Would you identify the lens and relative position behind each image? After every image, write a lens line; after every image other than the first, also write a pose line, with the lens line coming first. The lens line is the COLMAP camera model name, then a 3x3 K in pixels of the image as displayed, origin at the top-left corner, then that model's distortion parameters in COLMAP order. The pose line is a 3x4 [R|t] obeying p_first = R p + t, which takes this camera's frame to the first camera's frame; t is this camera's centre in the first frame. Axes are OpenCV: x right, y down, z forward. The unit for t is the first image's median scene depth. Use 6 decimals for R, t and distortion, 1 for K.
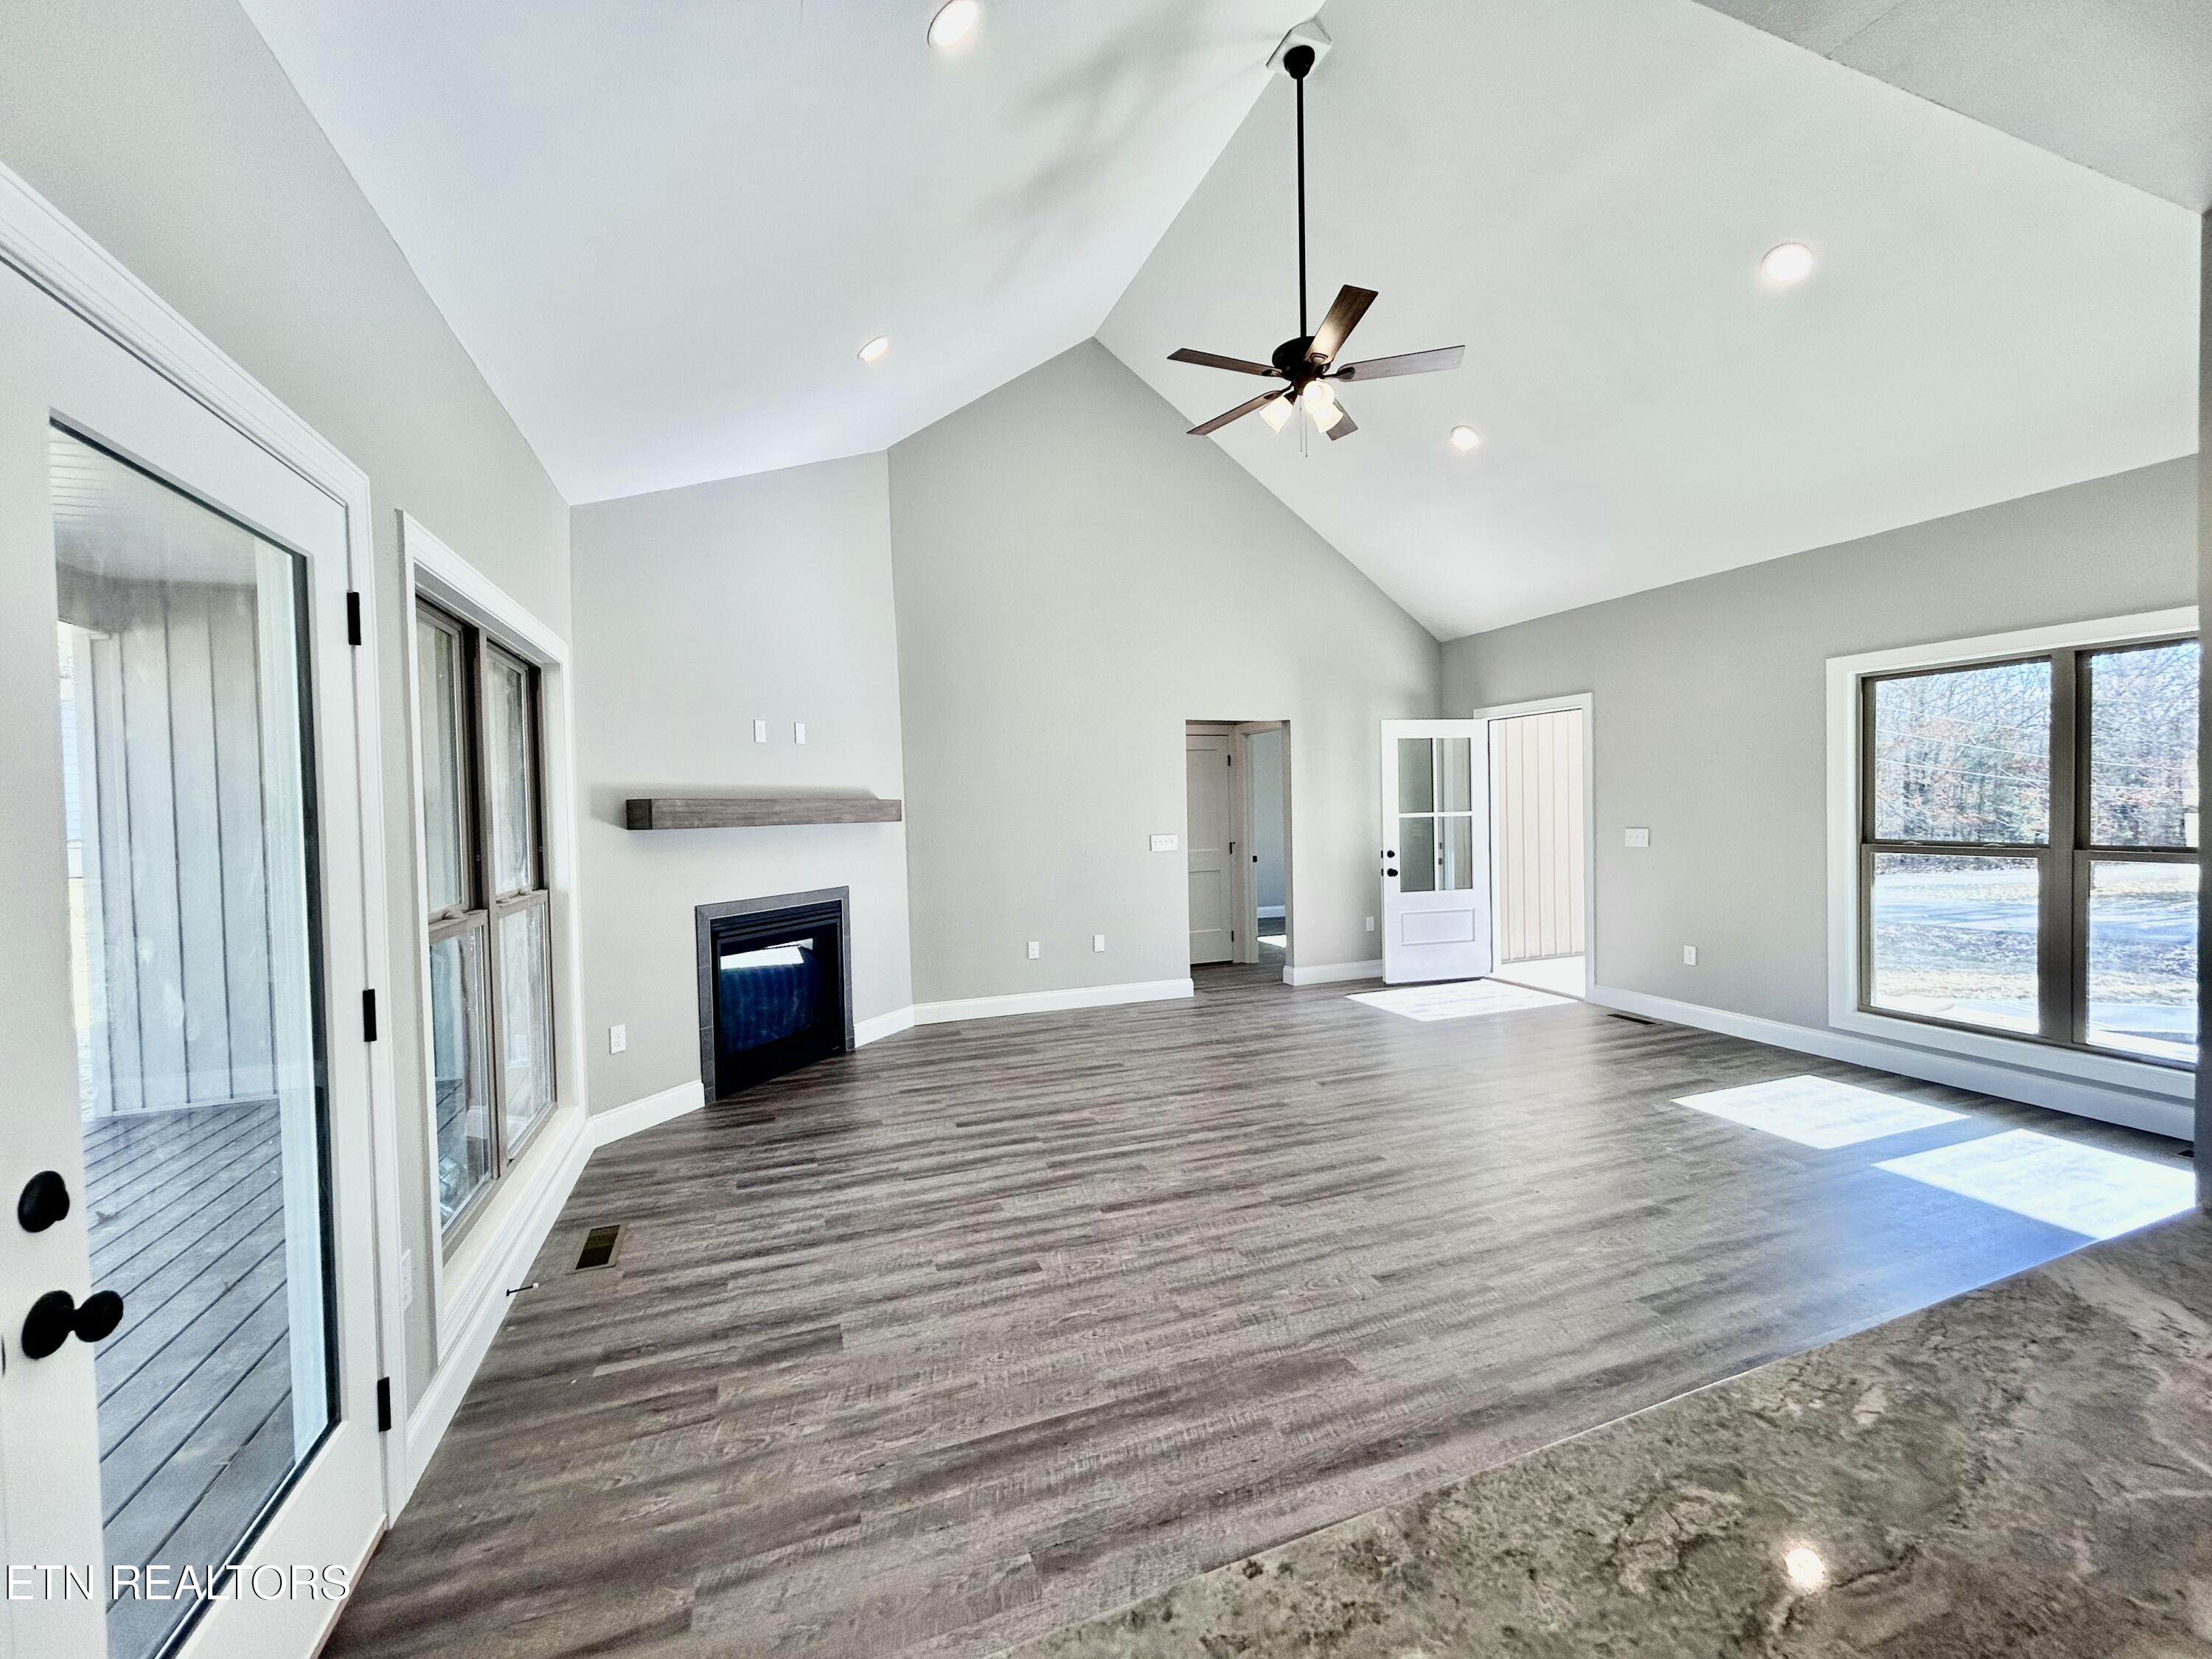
lens RADIAL K [[893.7, 0, 1108.7], [0, 893.7, 839.5], [0, 0, 1]] dist [0.003276, -0.000092]
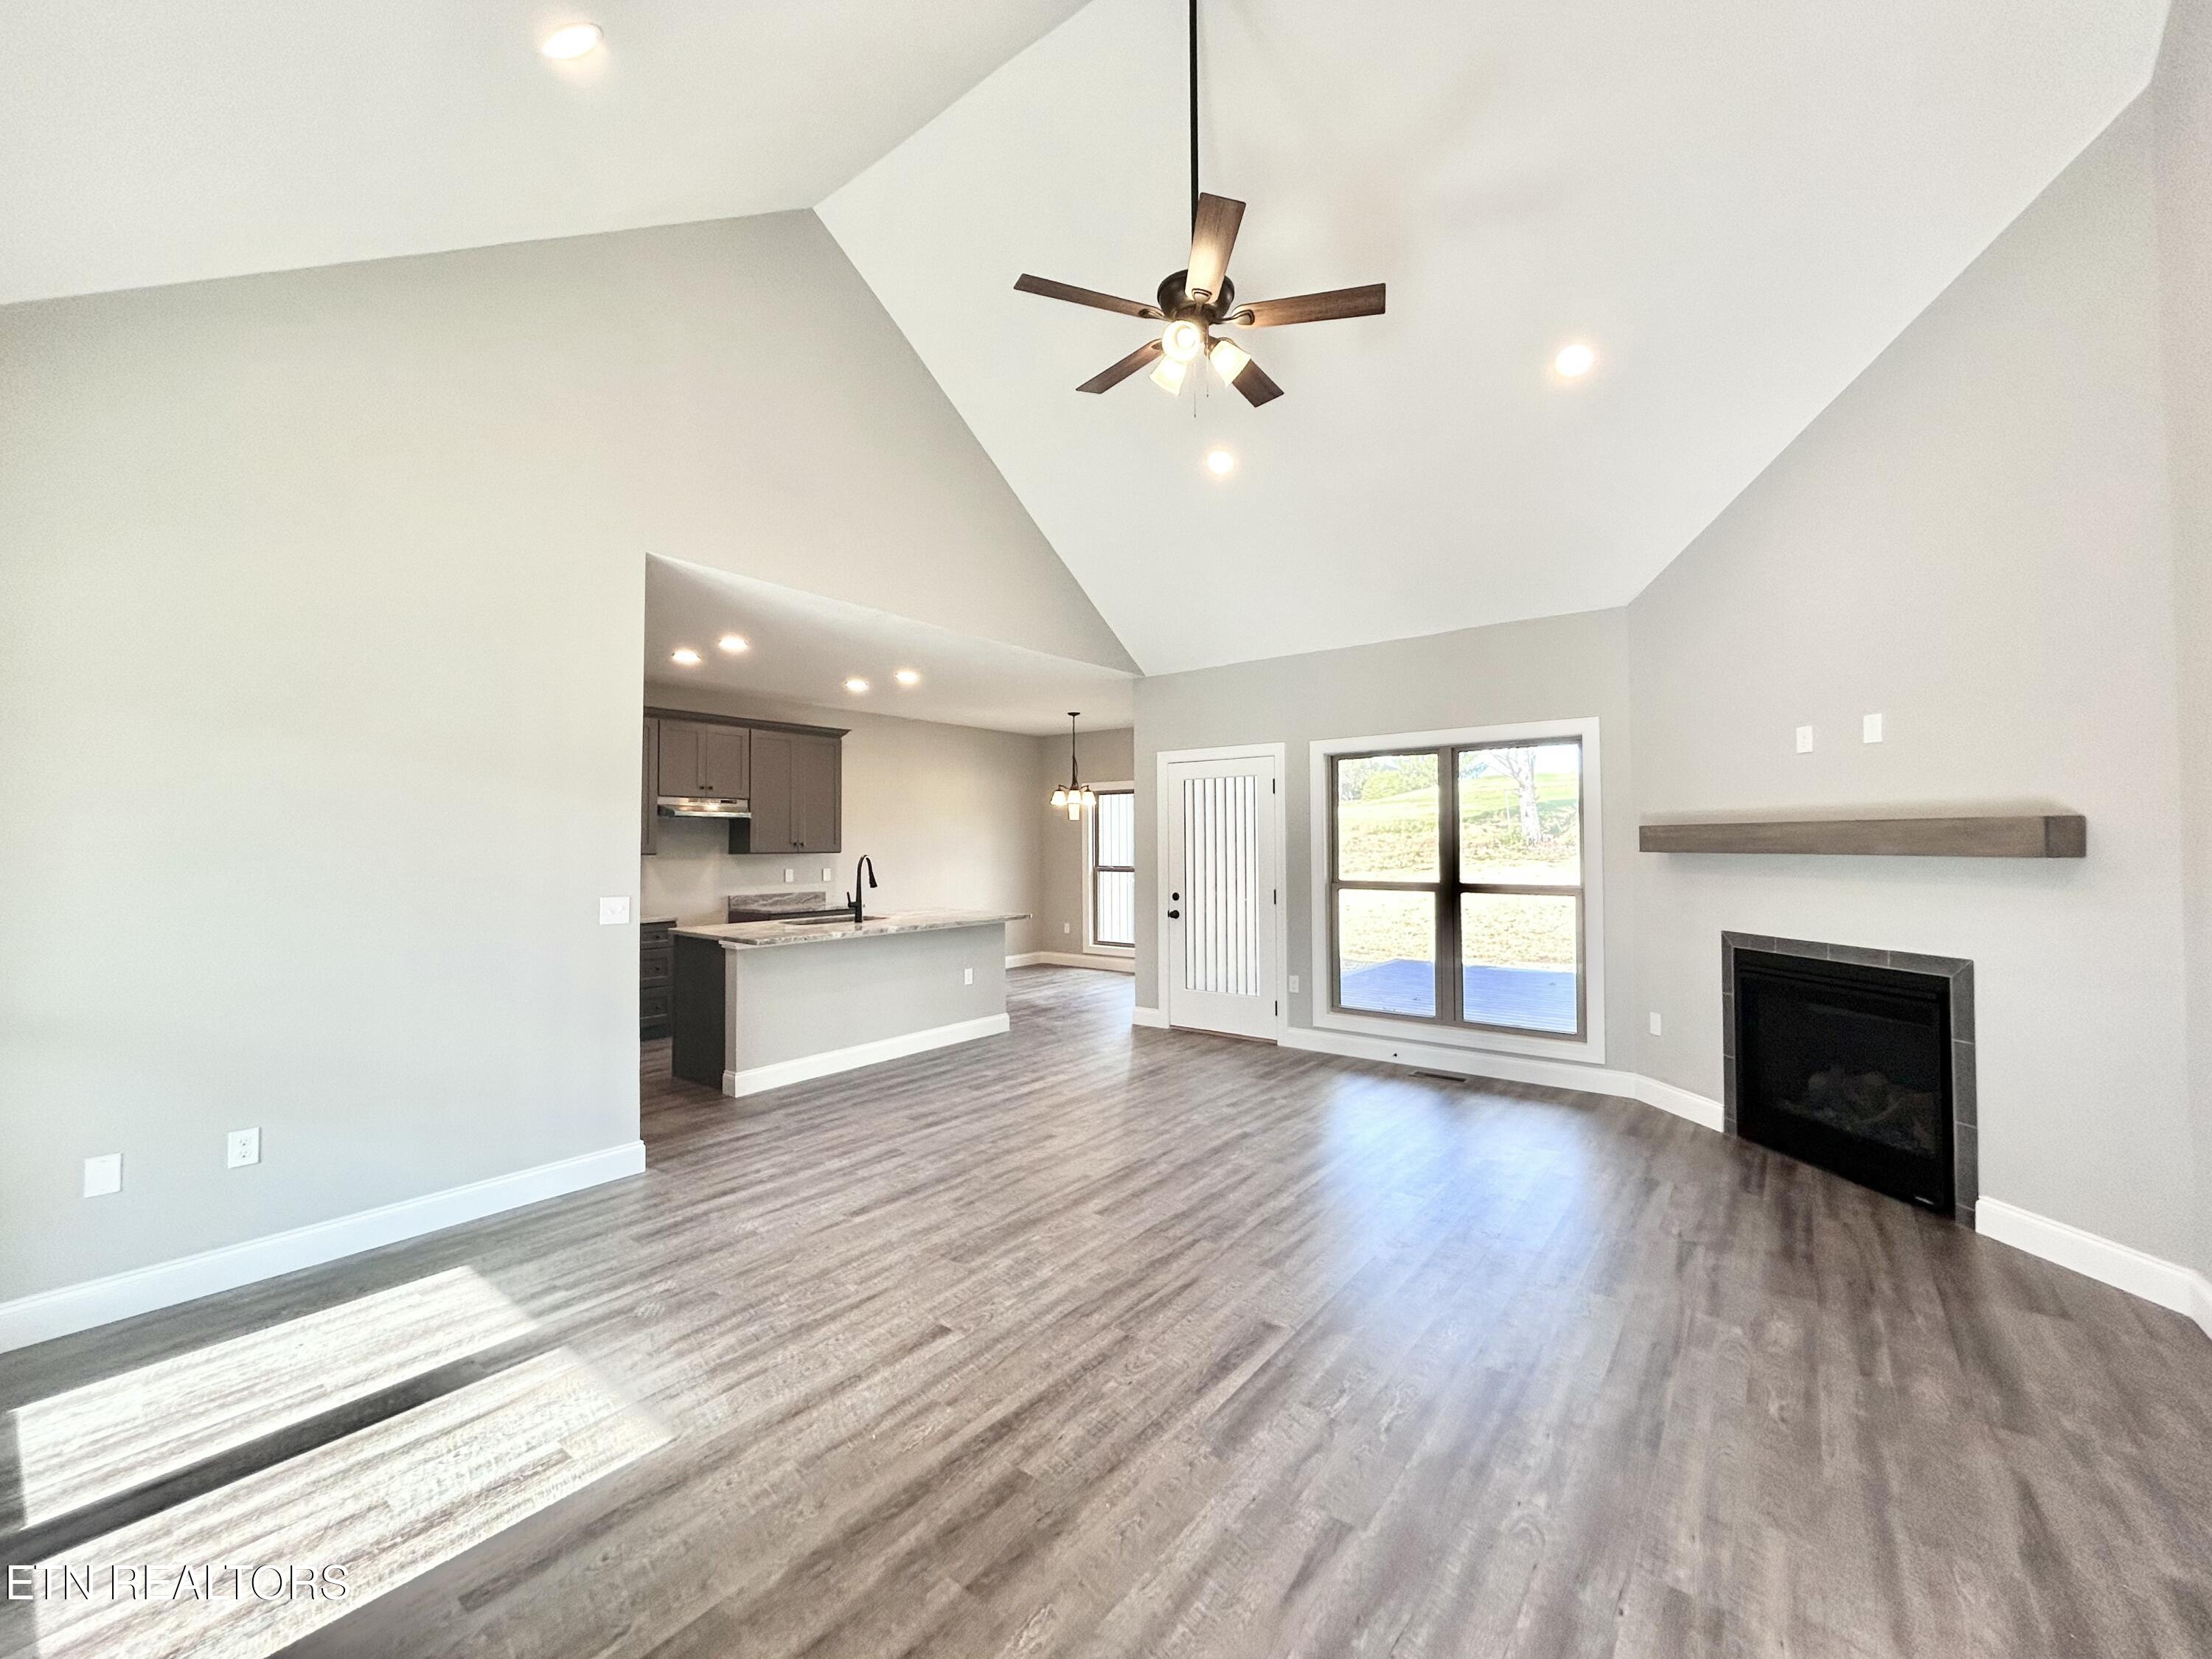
lens RADIAL K [[893.7, 0, 1103.6], [0, 893.7, 830.8], [0, 0, 1]] dist [0.003276, -0.000092]
pose [[-0.854390, 0.015529, -0.519401, 0.708066], [0.001678, 0.999631, 0.027126, -0.072526], [0.519630, 0.022305, -0.854100, 1.618955]]
